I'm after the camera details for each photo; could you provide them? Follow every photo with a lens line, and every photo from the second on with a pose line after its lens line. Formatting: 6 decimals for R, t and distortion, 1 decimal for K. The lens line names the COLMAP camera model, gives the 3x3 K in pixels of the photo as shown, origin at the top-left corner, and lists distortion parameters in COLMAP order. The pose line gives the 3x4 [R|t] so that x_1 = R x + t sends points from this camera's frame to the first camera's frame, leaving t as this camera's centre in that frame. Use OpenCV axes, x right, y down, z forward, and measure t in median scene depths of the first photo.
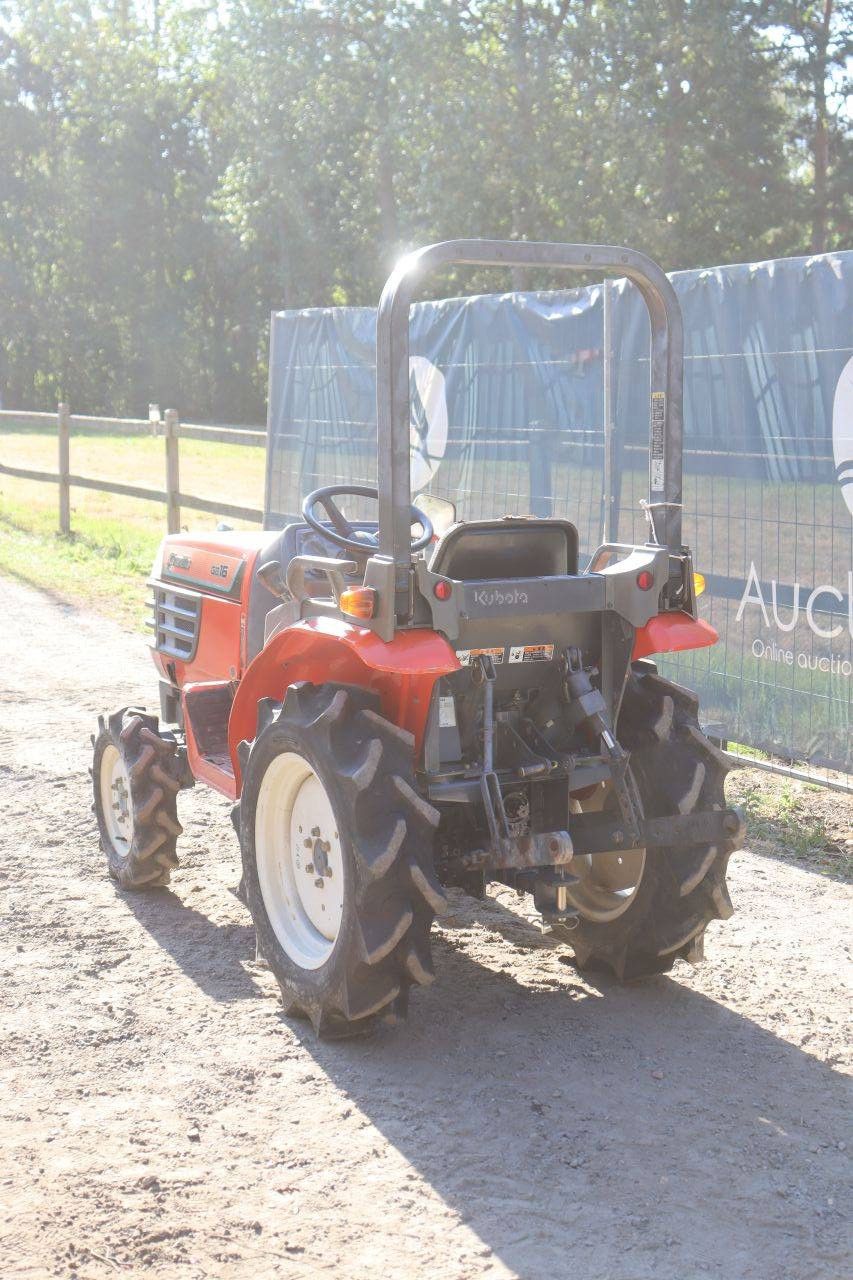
lens RADIAL K [[1814.0, 0, 426.0], [0, 1814.0, 641.4], [0, 0, 1]] dist [0.094608, 0.000000]
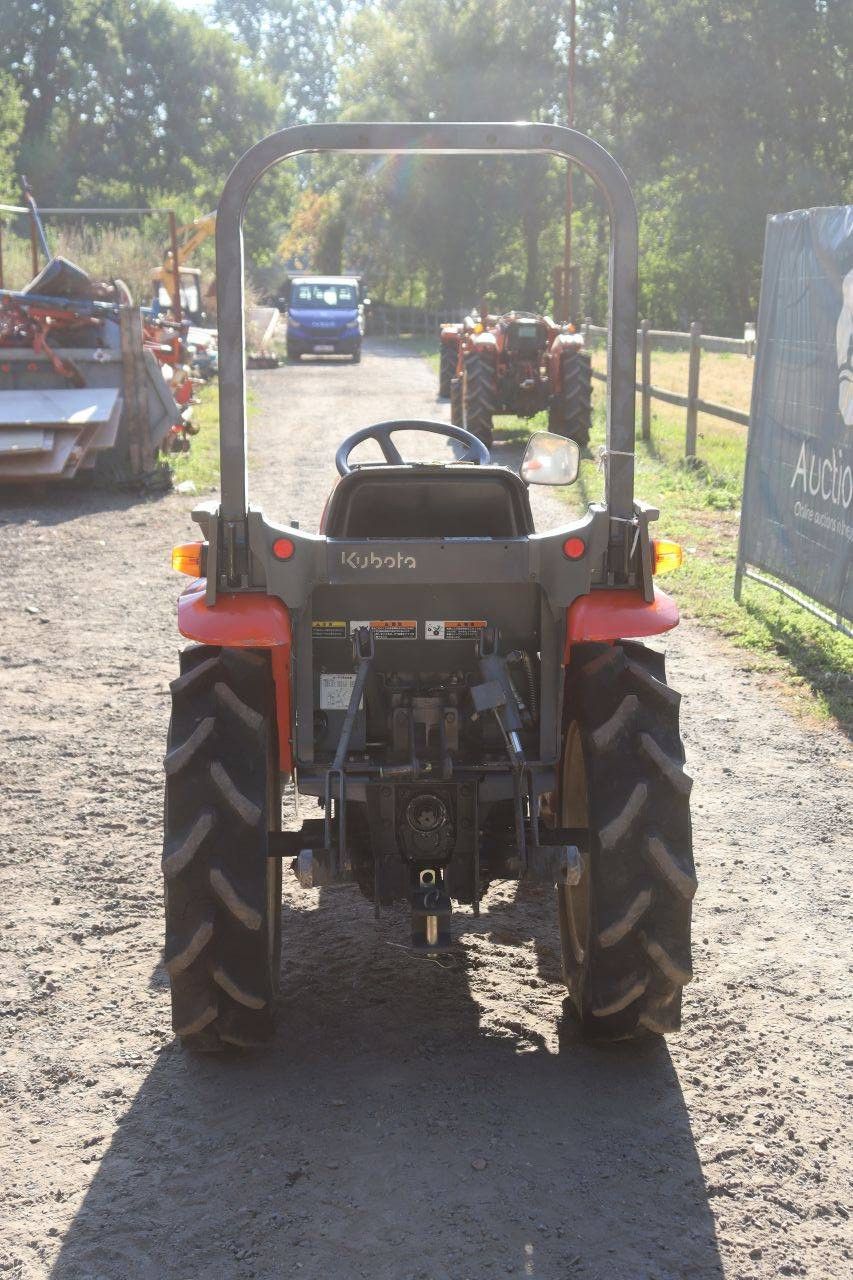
lens RADIAL K [[1888.4, 0, 428.6], [0, 1888.4, 644.6], [0, 0, 1]] dist [0.121385, 0.000000]
pose [[0.897030, 0.072875, -0.435921, 0.423717], [-0.055845, 0.997096, 0.051774, -0.030502], [0.438428, -0.022099, 0.898495, 0.223927]]
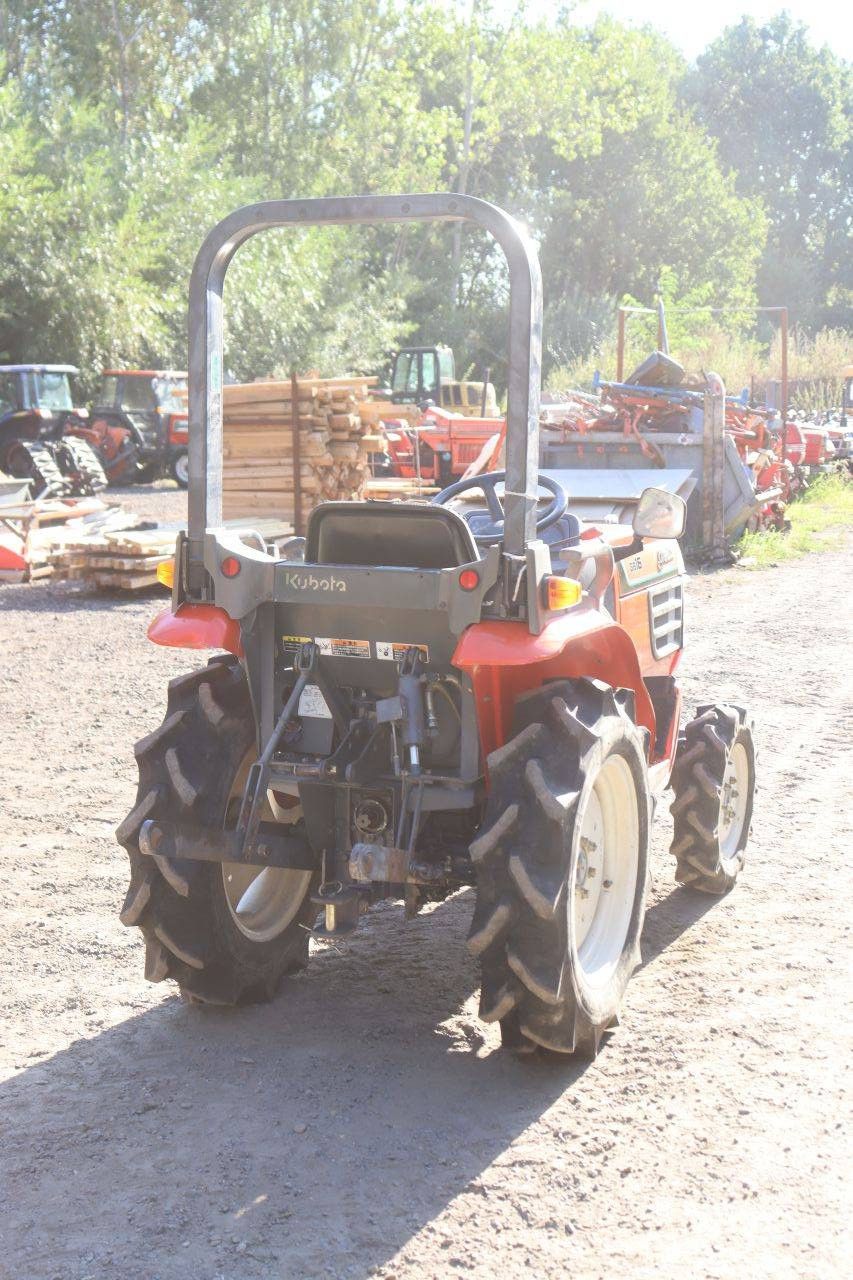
lens RADIAL K [[1762.6, 0, 426.6], [0, 1762.6, 635.9], [0, 0, 1]] dist [0.068276, 0.000000]
pose [[0.627967, 0.102994, -0.771394, 0.748260], [-0.112638, 0.992796, 0.040859, -0.038911], [0.770045, 0.061230, 0.635044, 0.451378]]
